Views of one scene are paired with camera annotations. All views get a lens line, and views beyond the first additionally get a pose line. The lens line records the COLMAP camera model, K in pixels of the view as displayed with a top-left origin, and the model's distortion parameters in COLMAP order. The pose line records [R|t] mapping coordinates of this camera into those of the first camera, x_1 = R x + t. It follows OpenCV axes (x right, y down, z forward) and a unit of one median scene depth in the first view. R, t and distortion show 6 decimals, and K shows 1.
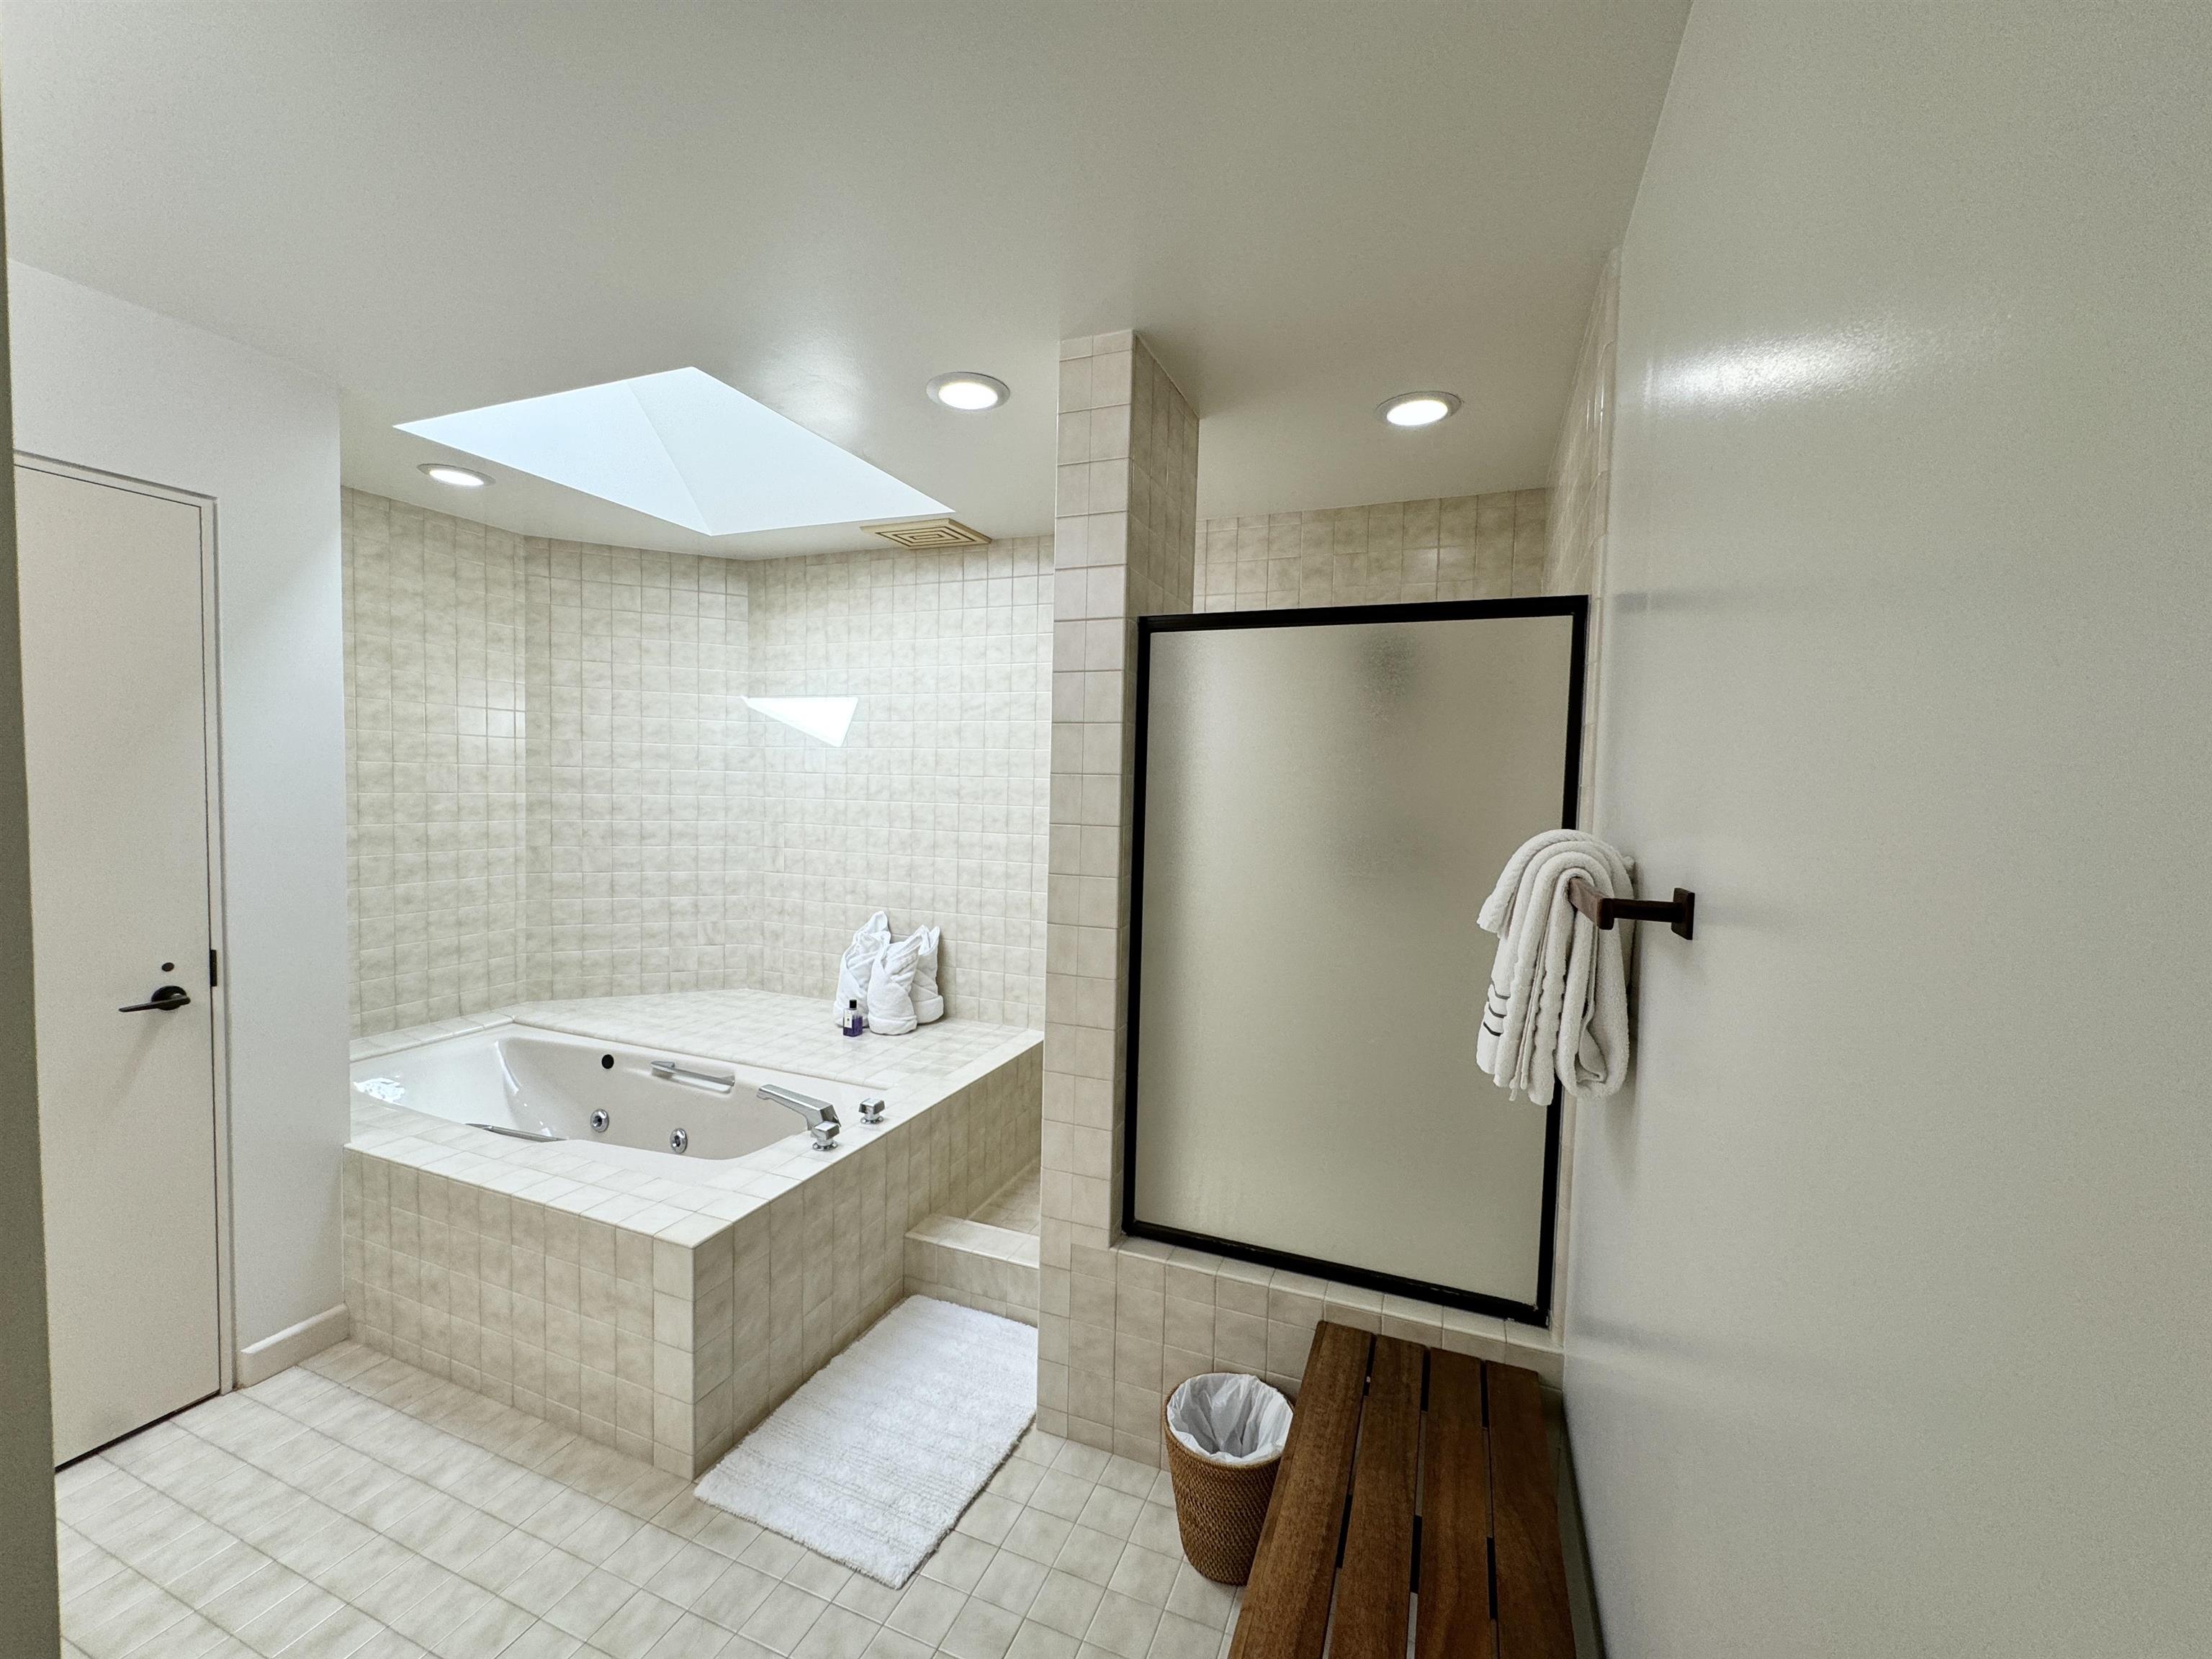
lens RADIAL K [[886.6, 0, 1107.8], [0, 886.6, 829.6], [0, 0, 1]] dist [-0.003226, 0.000539]
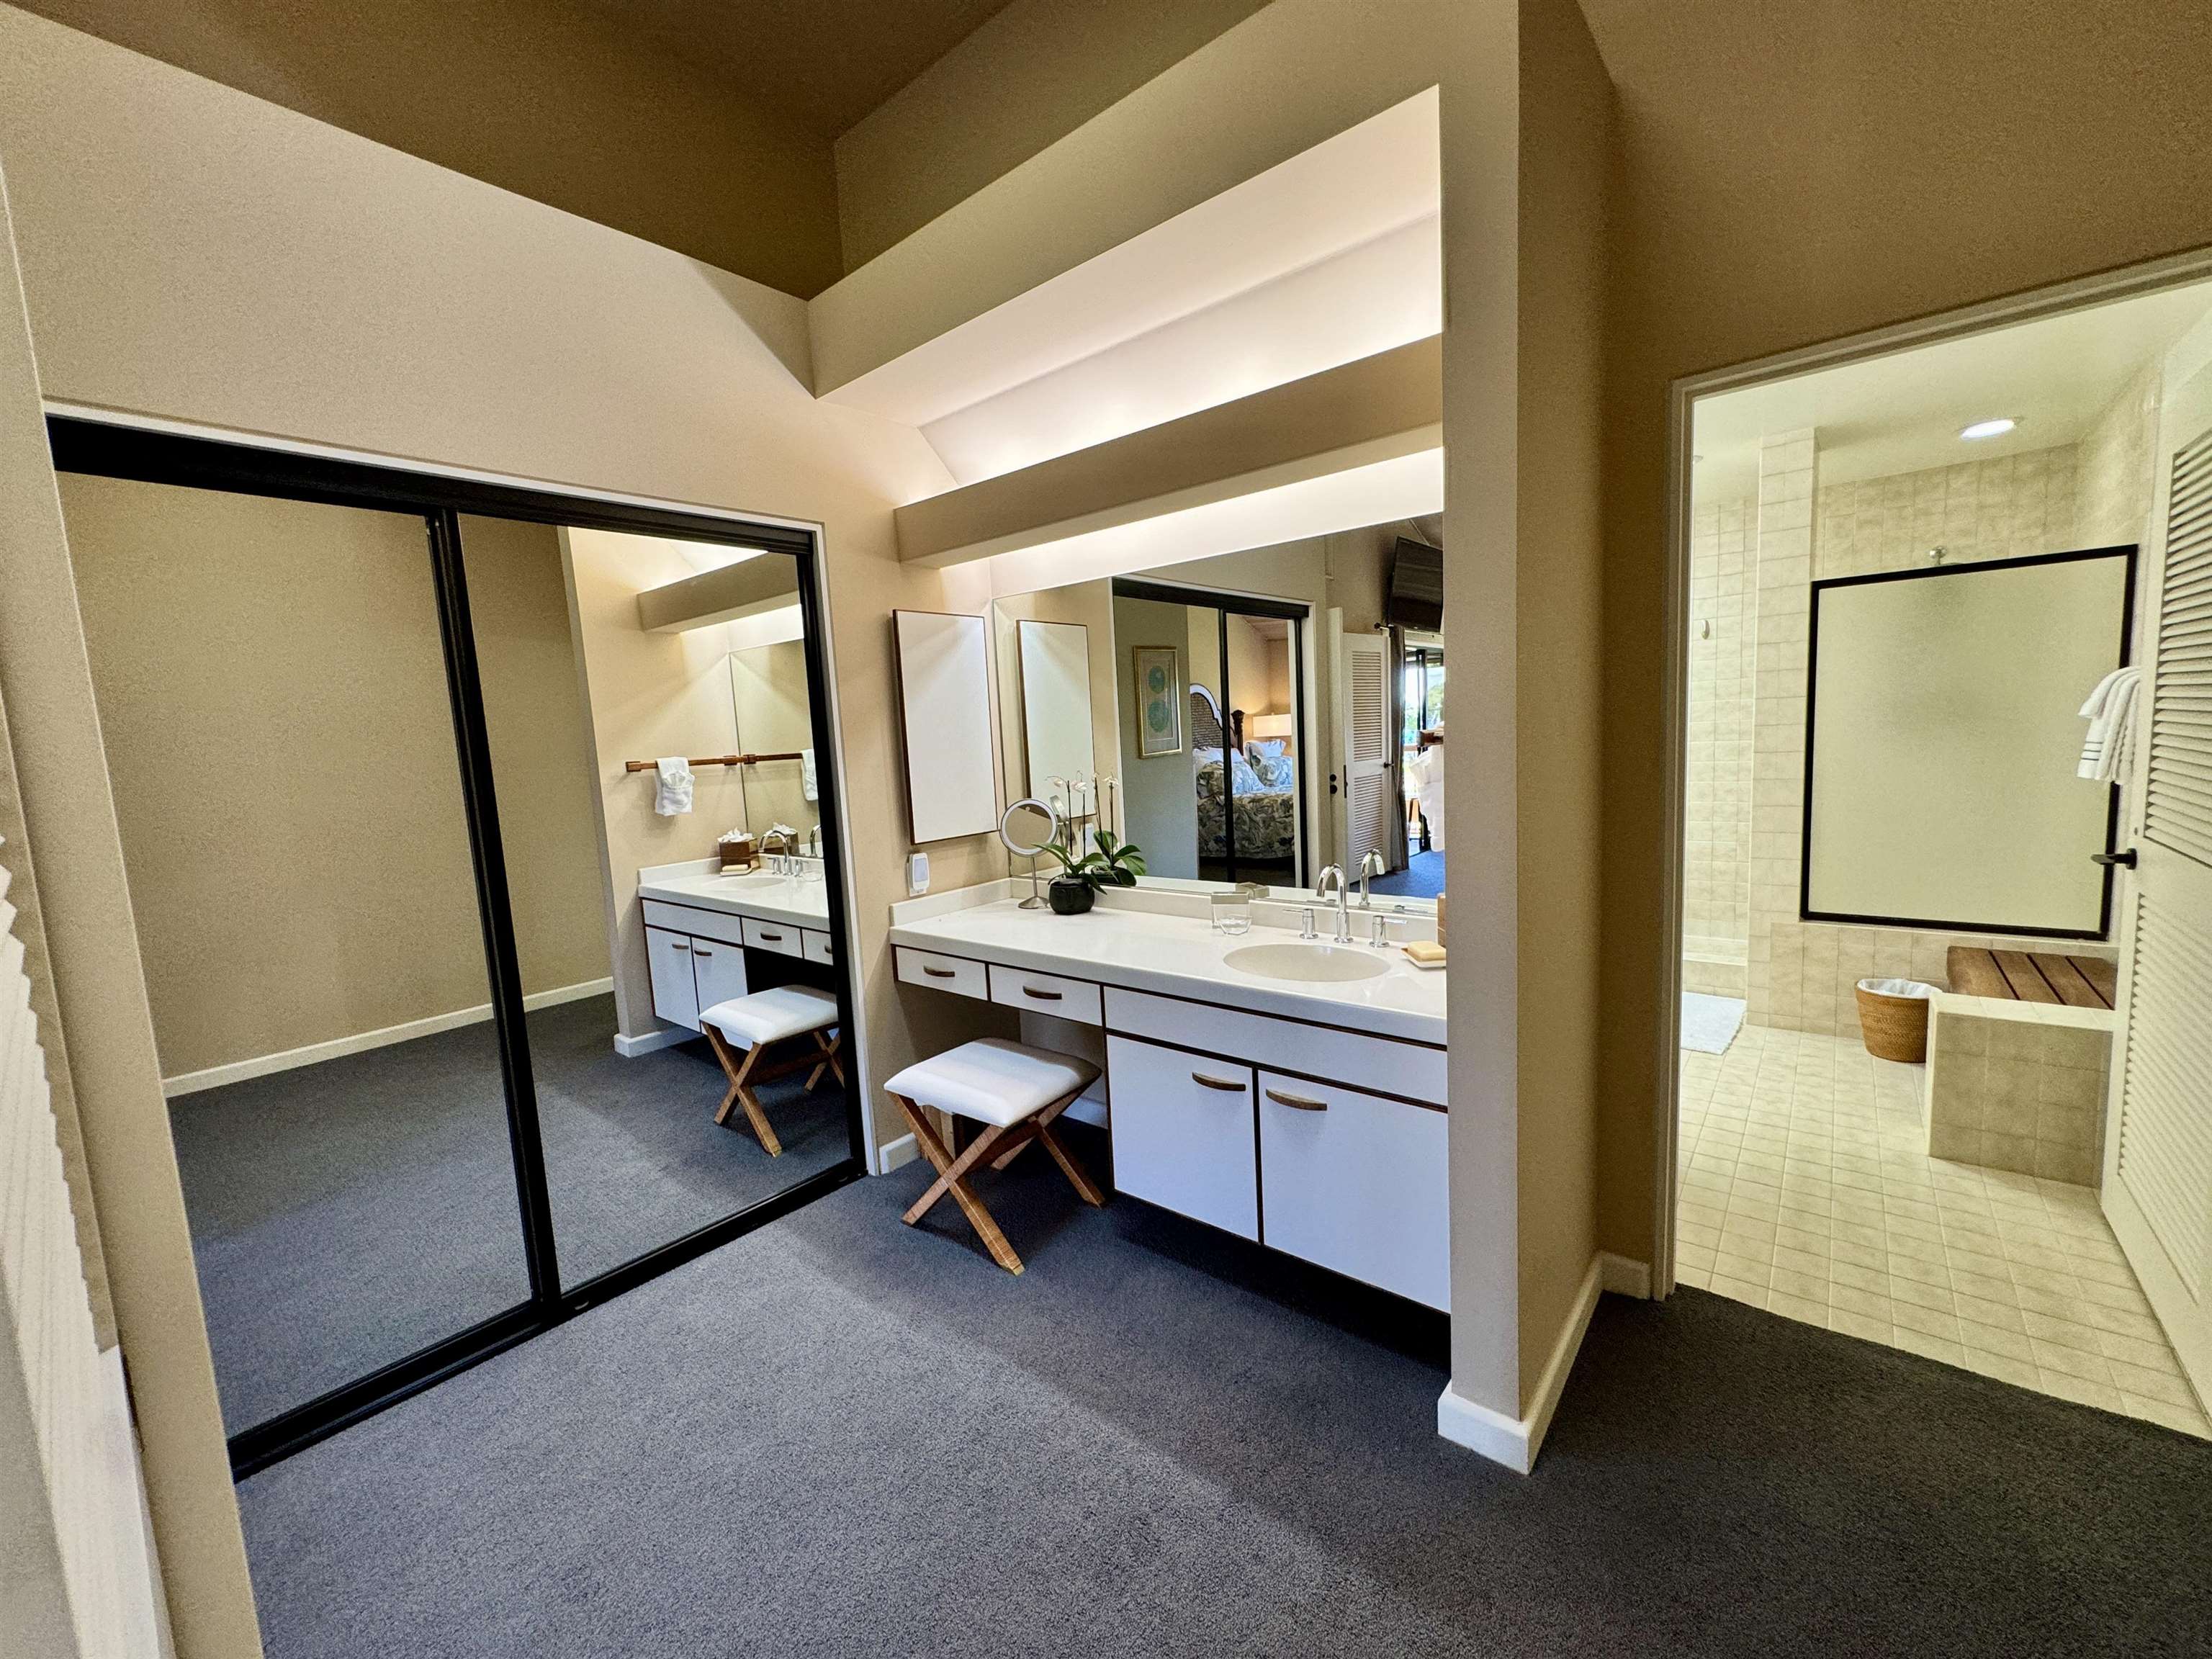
lens RADIAL K [[886.6, 0, 1107.8], [0, 886.6, 829.6], [0, 0, 1]] dist [-0.003226, 0.000539]
pose [[0.948187, -0.047180, -0.314191, -0.779410], [0.067383, 0.996278, 0.053751, 0.074502], [0.310486, -0.072137, 0.947837, -1.206235]]
